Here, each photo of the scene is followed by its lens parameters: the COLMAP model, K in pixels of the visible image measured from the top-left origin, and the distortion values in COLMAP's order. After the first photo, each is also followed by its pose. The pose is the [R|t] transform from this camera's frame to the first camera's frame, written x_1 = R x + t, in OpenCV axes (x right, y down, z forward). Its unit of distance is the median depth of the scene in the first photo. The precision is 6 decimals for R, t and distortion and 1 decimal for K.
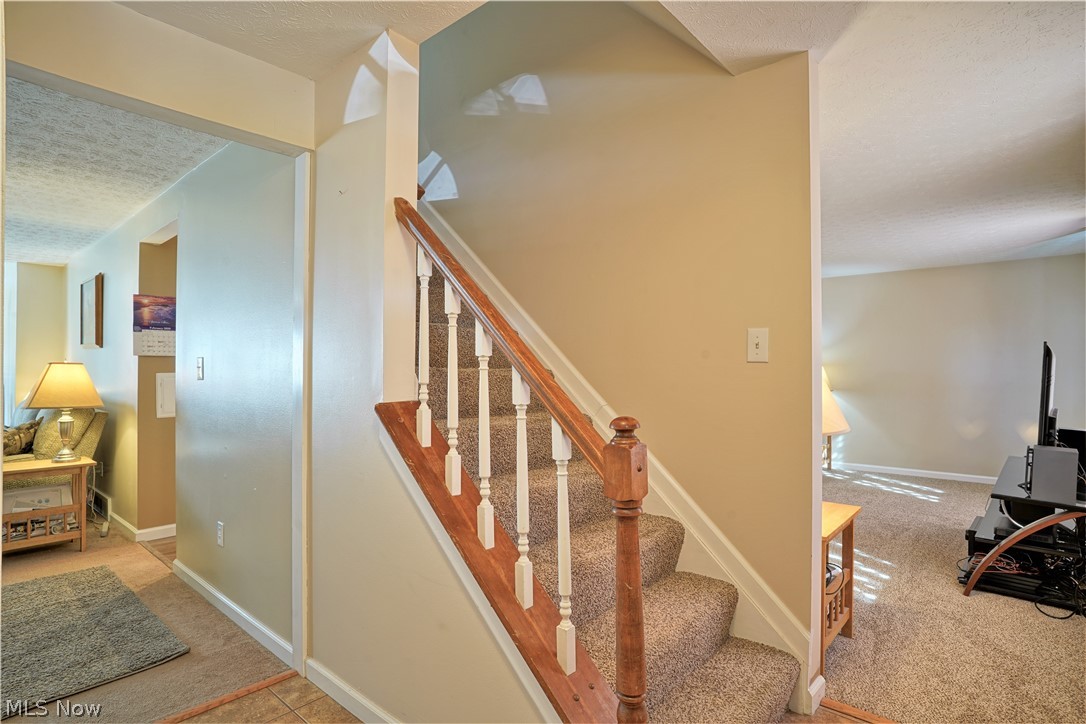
lens RADIAL K [[562.5, 0, 545.2], [0, 562.5, 373.2], [0, 0, 1]] dist [-0.019103, 0.001190]
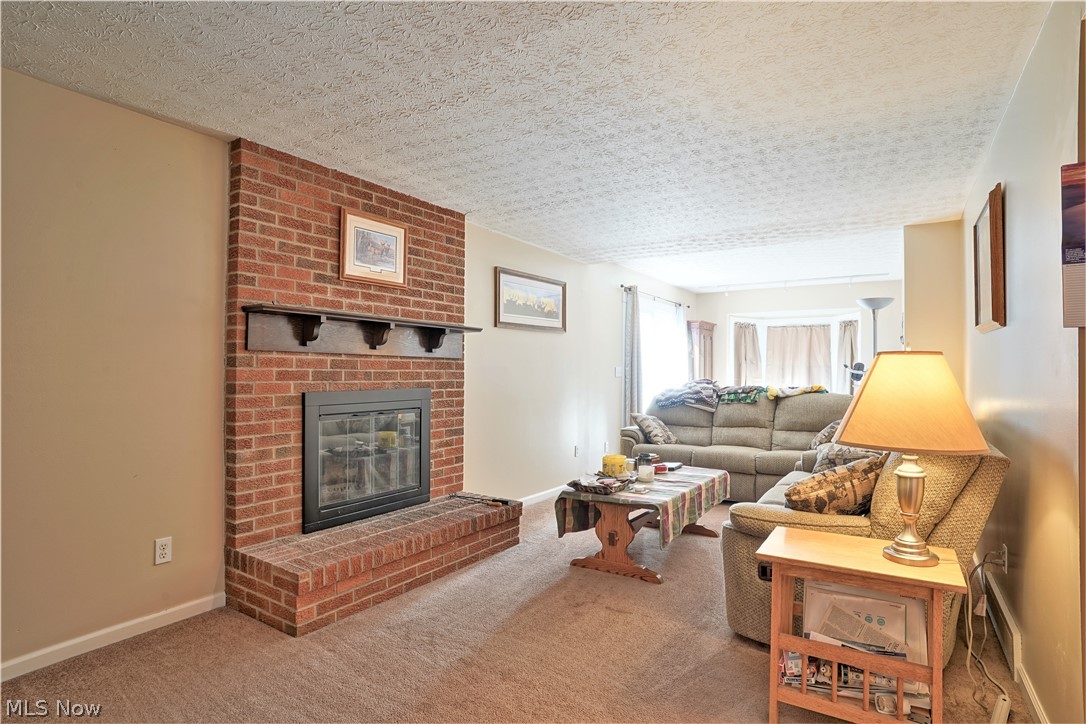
lens RADIAL K [[562.5, 0, 544.4], [0, 562.5, 373.5], [0, 0, 1]] dist [-0.019103, 0.001190]
pose [[0.162487, -0.006026, -0.986692, -0.420003], [0.002750, 0.999980, -0.005654, 0.001347], [0.986707, -0.001795, 0.162500, 0.582173]]
